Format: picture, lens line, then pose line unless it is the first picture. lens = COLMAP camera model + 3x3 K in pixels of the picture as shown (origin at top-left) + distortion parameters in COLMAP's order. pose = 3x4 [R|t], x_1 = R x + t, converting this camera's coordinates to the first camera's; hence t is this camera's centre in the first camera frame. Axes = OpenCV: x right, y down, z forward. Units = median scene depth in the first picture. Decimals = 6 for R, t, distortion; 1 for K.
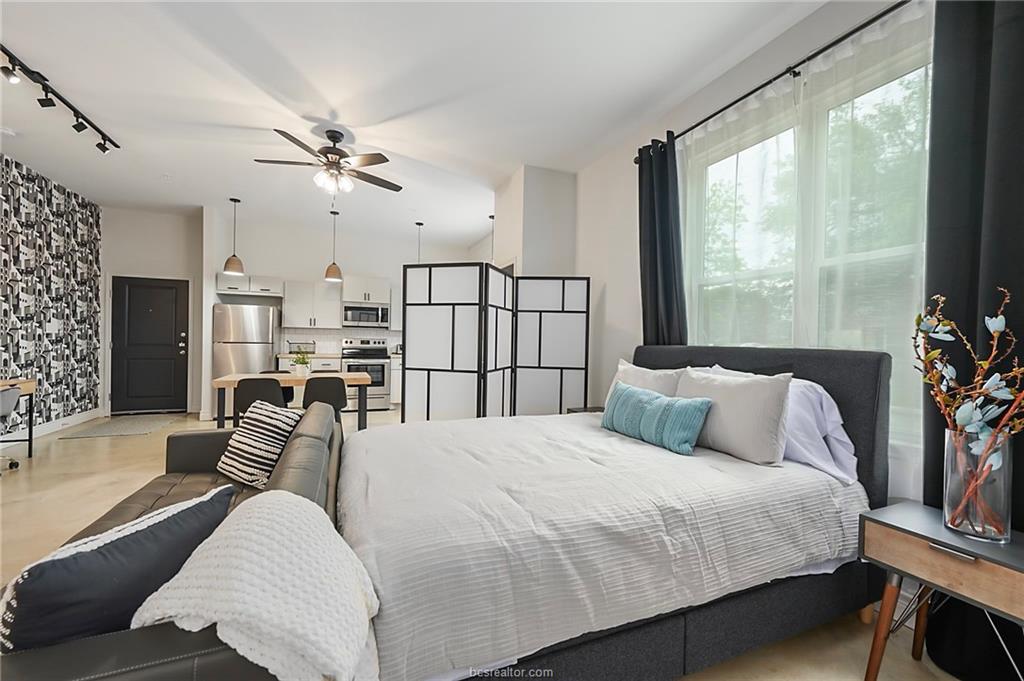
lens RADIAL K [[407.7, 0, 513.9], [0, 407.7, 340.9], [0, 0, 1]] dist [0.010274, -0.000147]
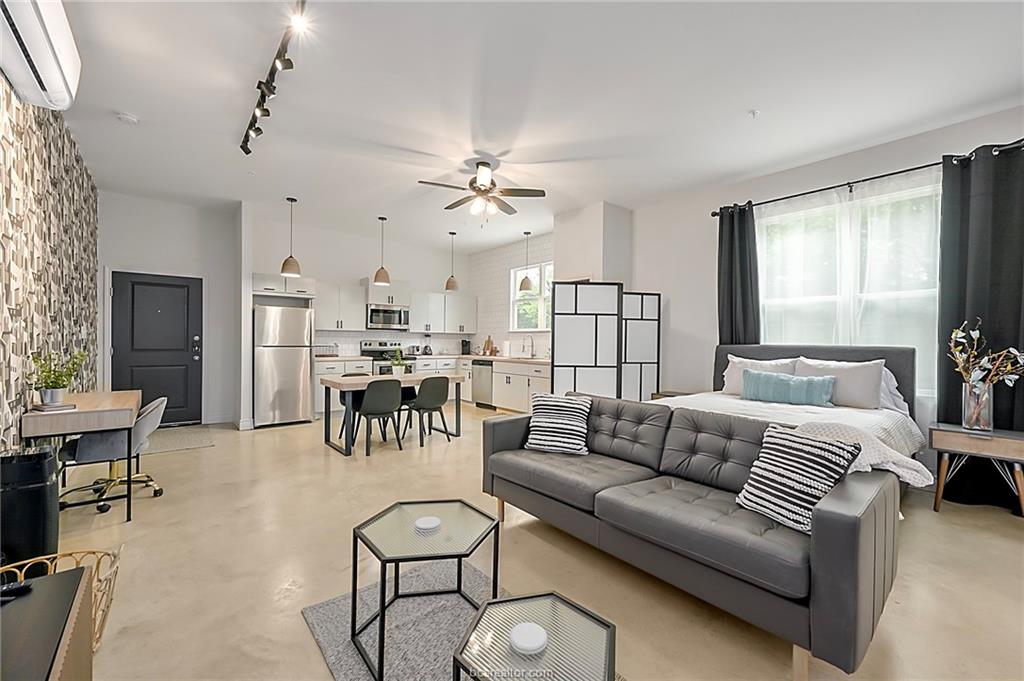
lens RADIAL K [[407.7, 0, 514.6], [0, 407.7, 342.5], [0, 0, 1]] dist [0.010274, -0.000147]
pose [[0.952215, -0.010107, 0.305261, -0.476742], [0.007998, 0.999935, 0.008159, -0.008698], [-0.305324, -0.005327, 0.952234, -0.084173]]
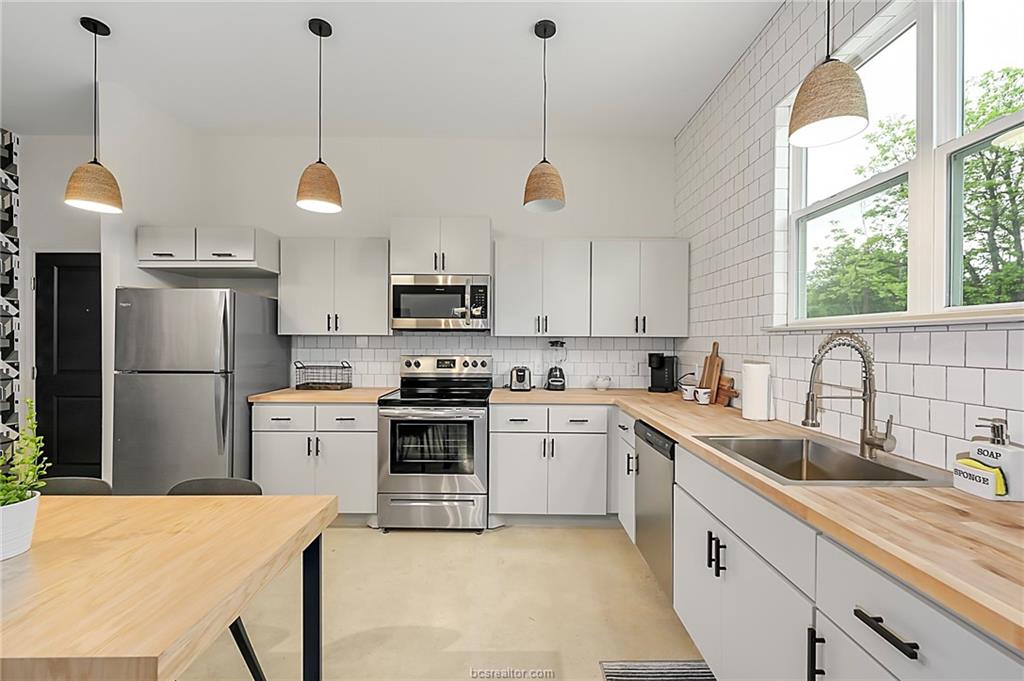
lens RADIAL K [[435.0, 0, 513.0], [0, 435.0, 344.4], [0, 0, 1]] dist [0.001341, 0.000180]
pose [[0.919603, -0.005190, -0.392815, -0.133669], [0.010612, 0.999876, 0.011631, -0.030240], [0.392706, -0.014864, 0.919544, 0.761658]]
